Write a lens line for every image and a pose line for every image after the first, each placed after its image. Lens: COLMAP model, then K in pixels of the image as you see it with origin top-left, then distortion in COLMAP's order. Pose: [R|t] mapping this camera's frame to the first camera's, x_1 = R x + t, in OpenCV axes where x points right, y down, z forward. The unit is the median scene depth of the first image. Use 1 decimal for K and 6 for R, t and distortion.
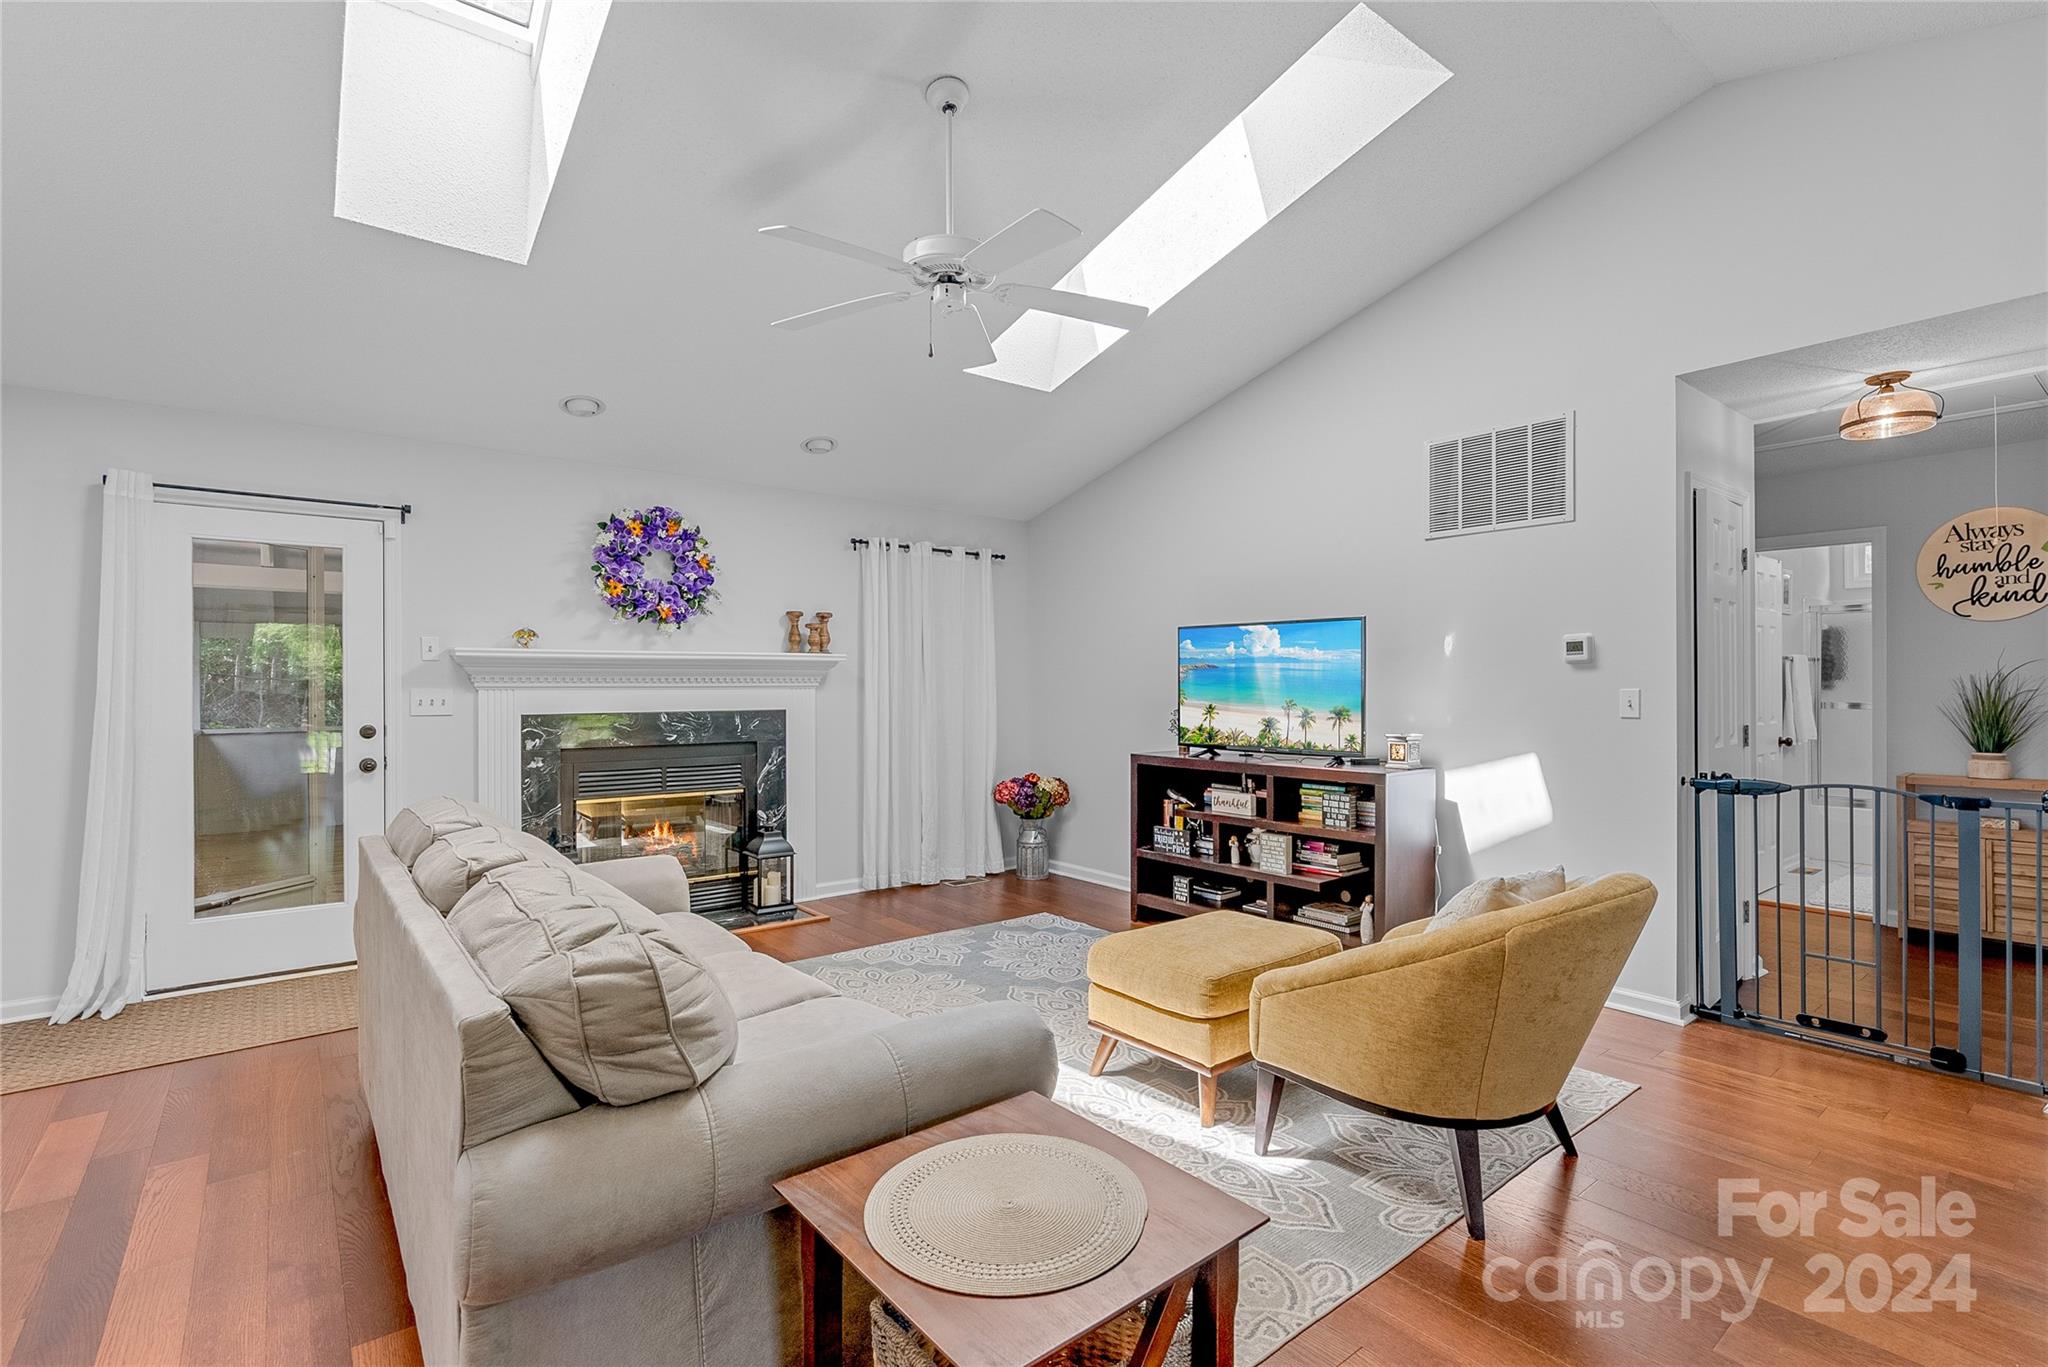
lens RADIAL K [[952.5, 0, 1042.0], [0, 952.5, 692.4], [0, 0, 1]] dist [-0.006275, 0.006345]
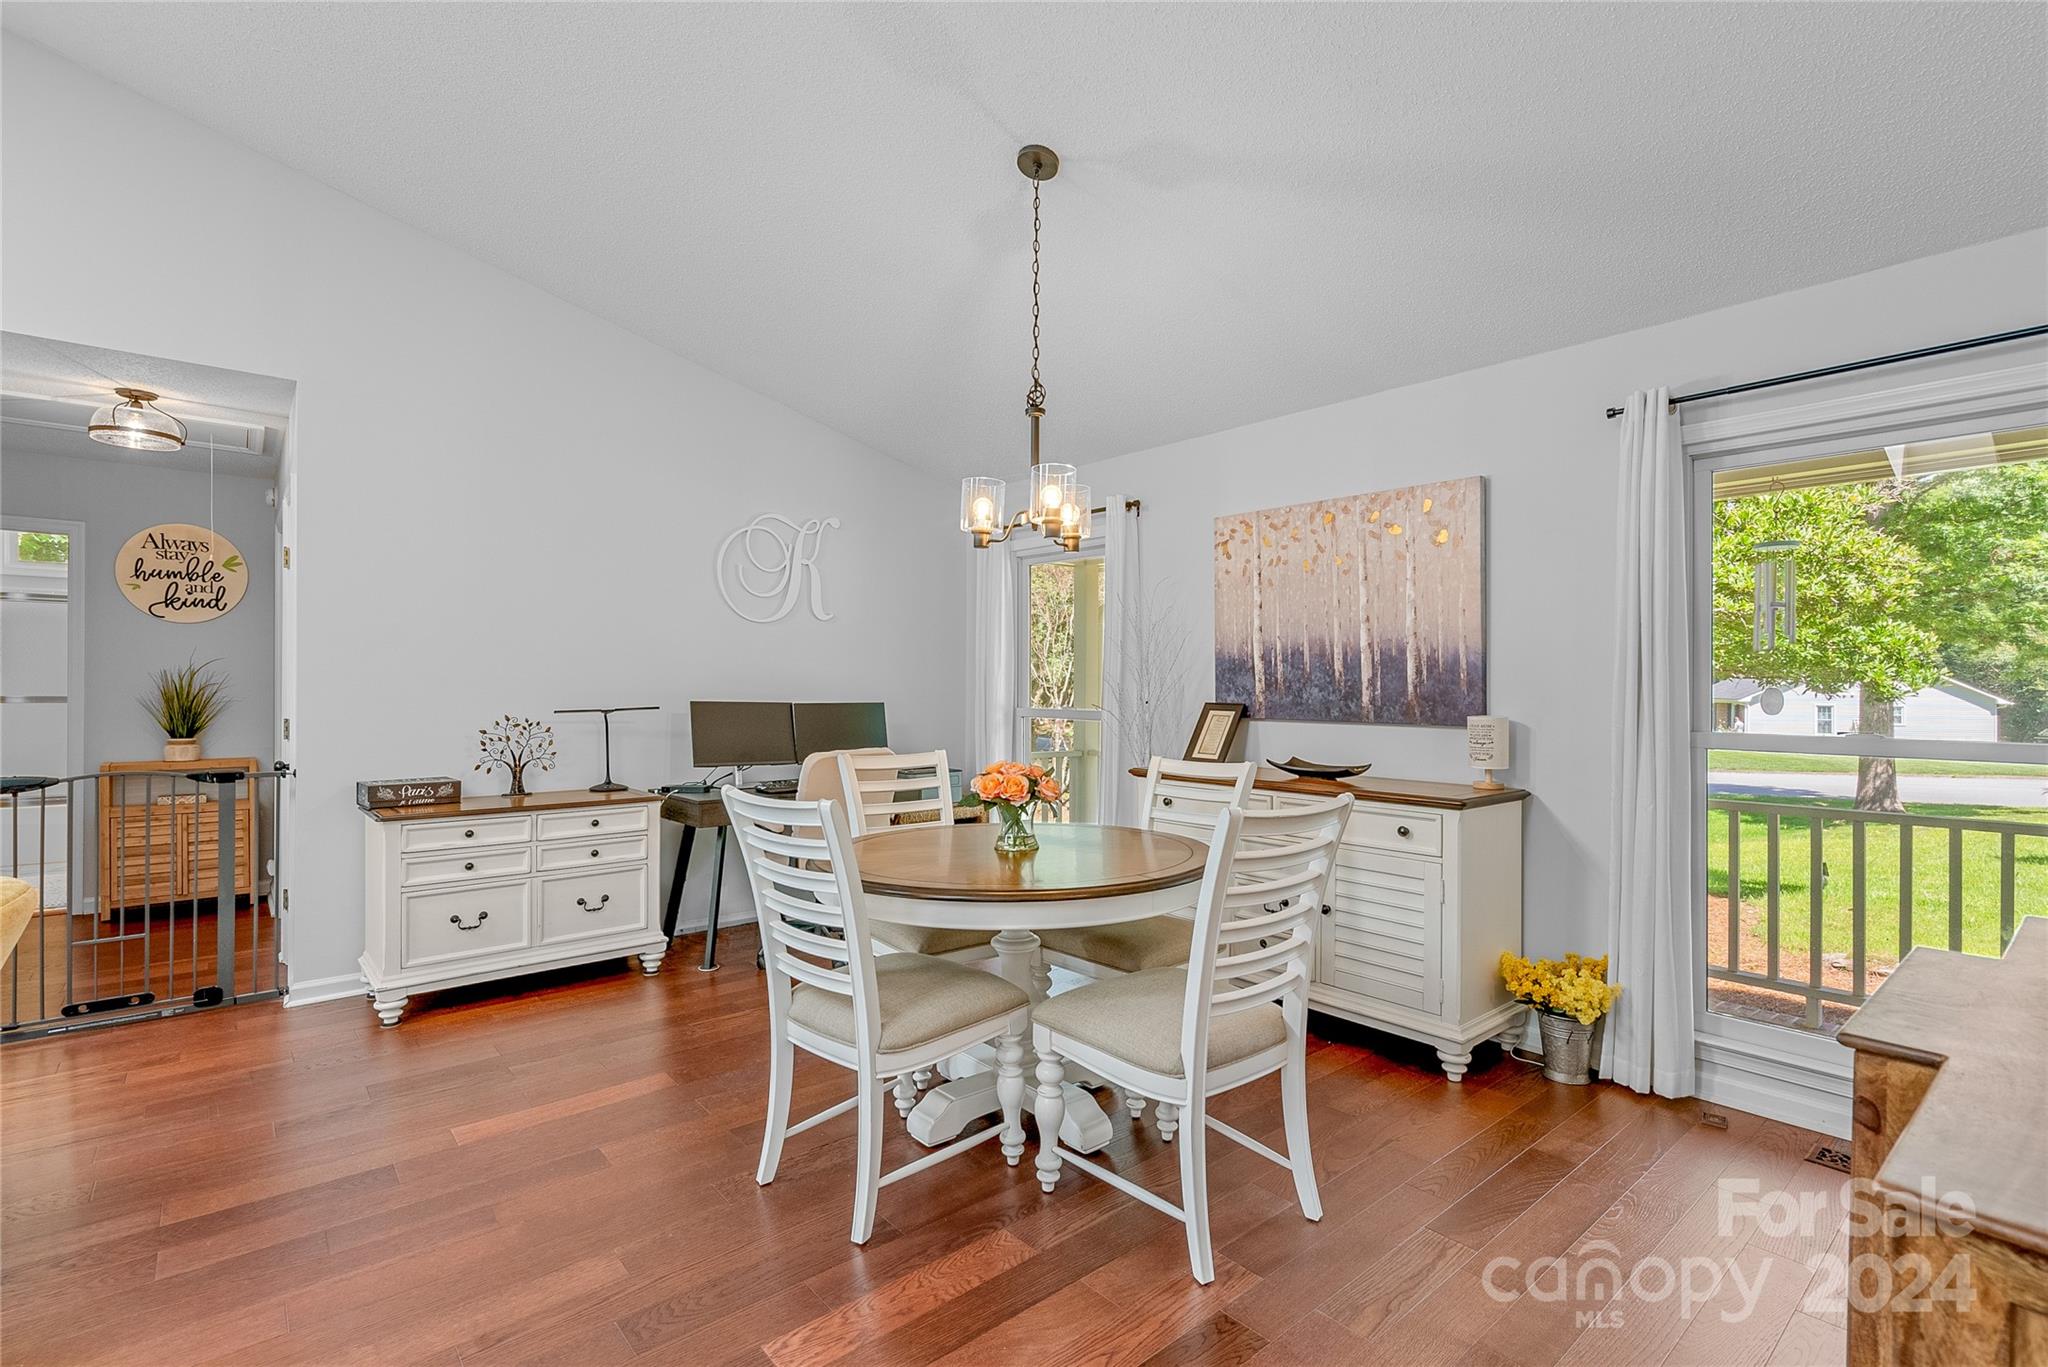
lens RADIAL K [[933.9, 0, 1050.8], [0, 933.9, 682.6], [0, 0, 1]] dist [-0.005045, -0.000615]
pose [[-0.038890, 0.004777, 0.999232, -0.157432], [-0.001223, 0.999988, -0.004828, 0.000725], [-0.999243, -0.001410, -0.038883, 0.002826]]
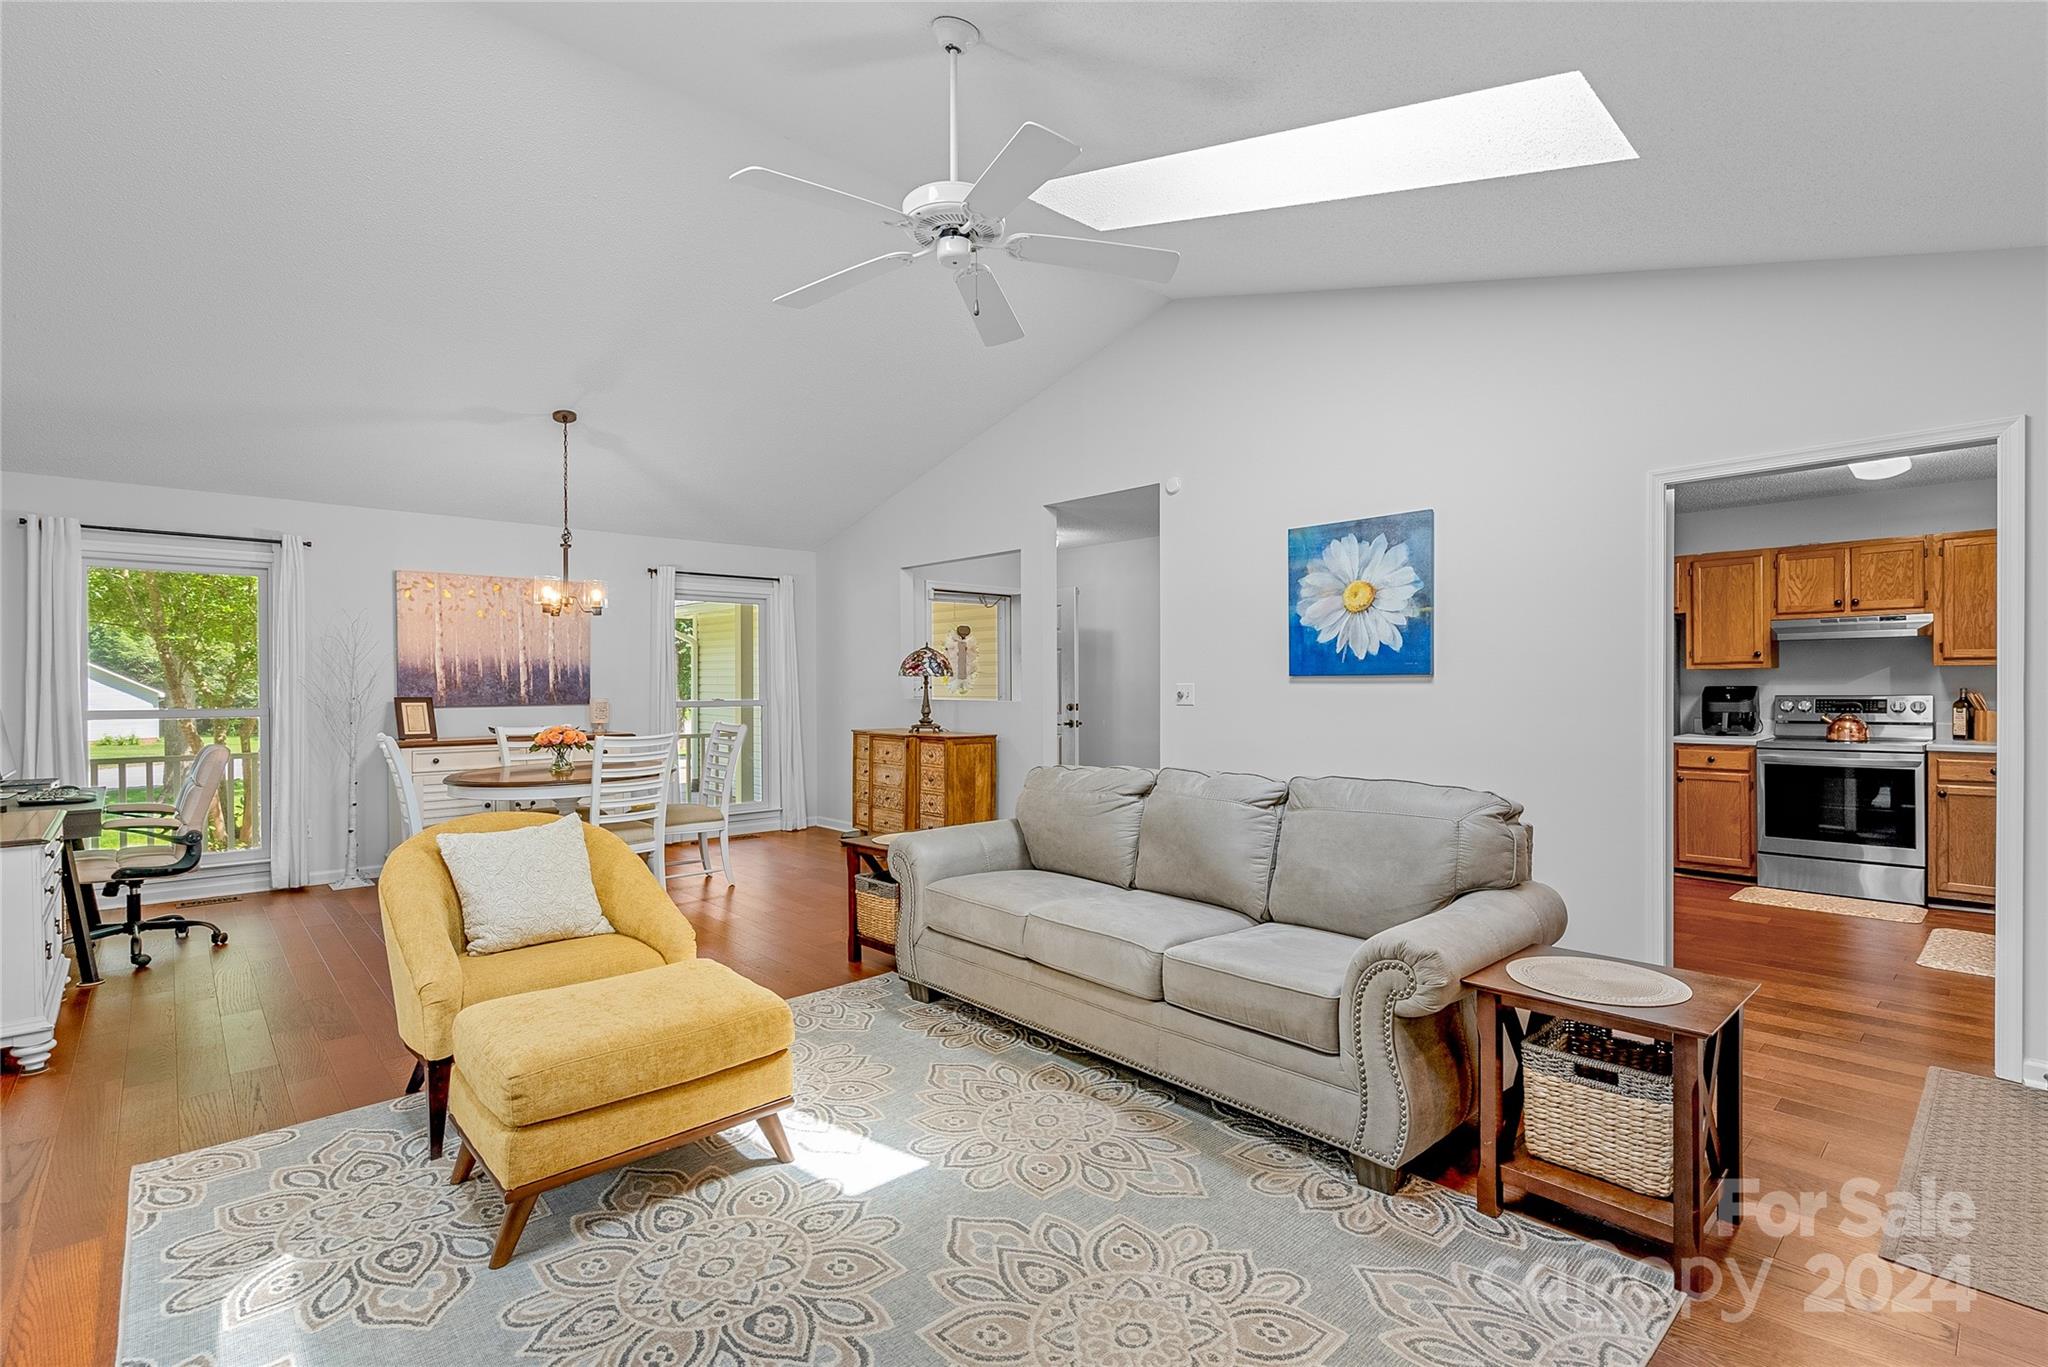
lens RADIAL K [[945.6, 0, 1050.6], [0, 945.6, 688.9], [0, 0, 1]] dist [-0.000772, 0.000321]
pose [[-0.996874, 0.007647, -0.078638, -0.072870], [0.006766, 0.999911, 0.011467, -0.005670], [0.078718, 0.010899, -0.996837, 1.217317]]
